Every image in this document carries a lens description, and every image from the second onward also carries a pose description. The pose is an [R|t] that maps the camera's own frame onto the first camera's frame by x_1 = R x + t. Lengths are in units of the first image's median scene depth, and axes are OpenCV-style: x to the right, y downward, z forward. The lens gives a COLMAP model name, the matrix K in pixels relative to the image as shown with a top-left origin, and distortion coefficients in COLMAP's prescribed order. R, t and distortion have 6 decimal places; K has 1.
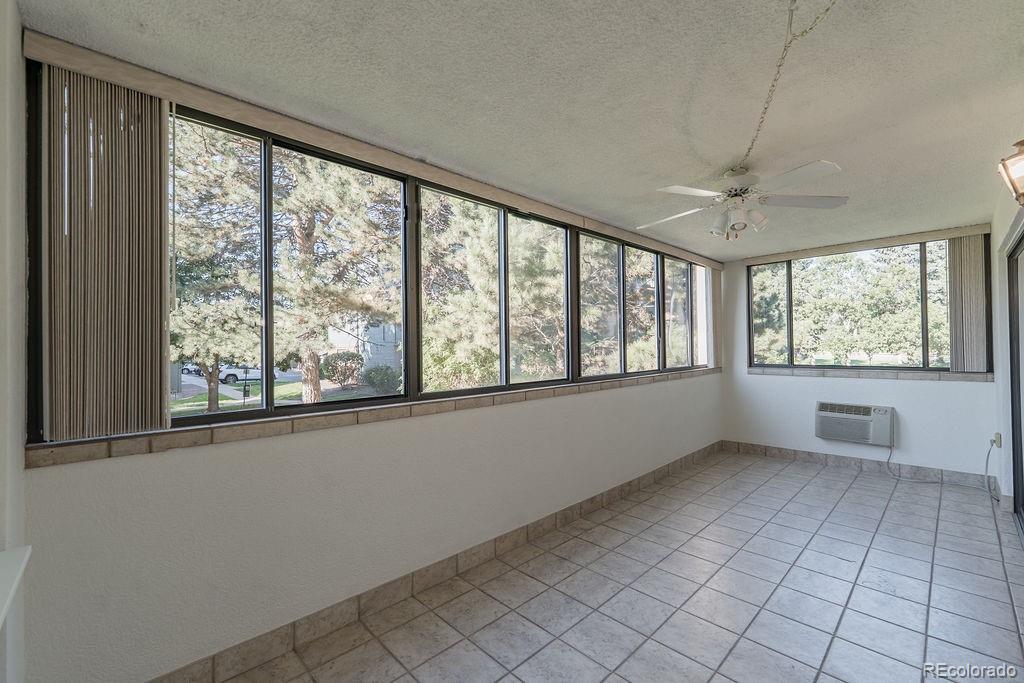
lens RADIAL K [[435.6, 0, 512.0], [0, 435.6, 341.5], [0, 0, 1]] dist [0.000617, -0.000017]
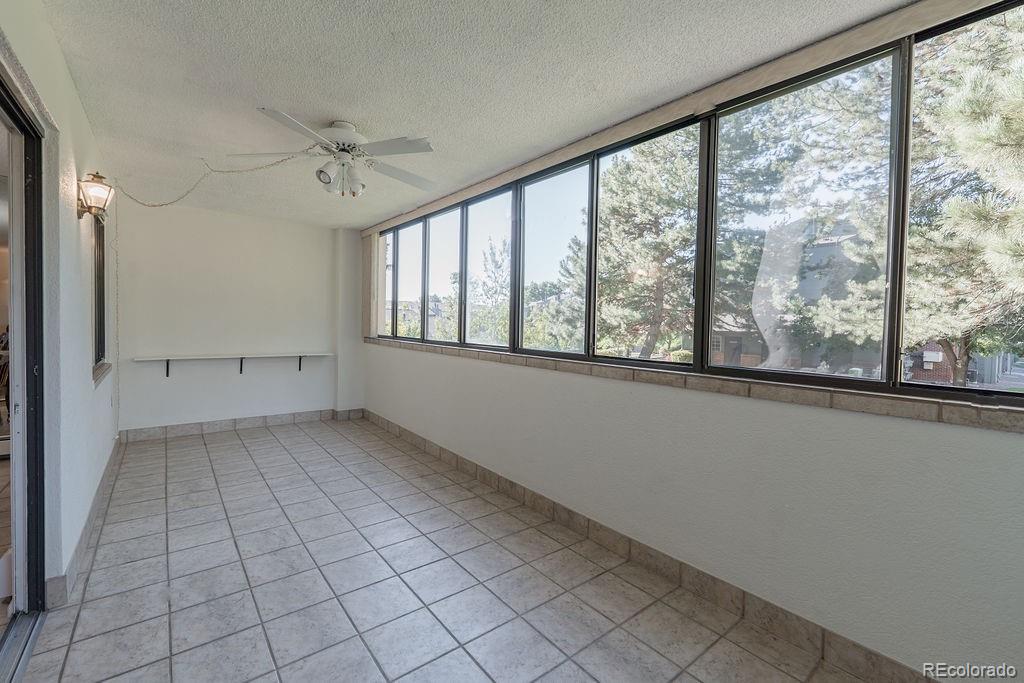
lens RADIAL K [[435.6, 0, 512.0], [0, 435.6, 341.5], [0, 0, 1]] dist [0.000617, -0.000017]
pose [[-0.102569, 0.055009, -0.993204, 1.137137], [-0.012992, 0.998311, 0.056633, 0.019686], [0.994641, 0.018712, -0.101681, 1.164114]]
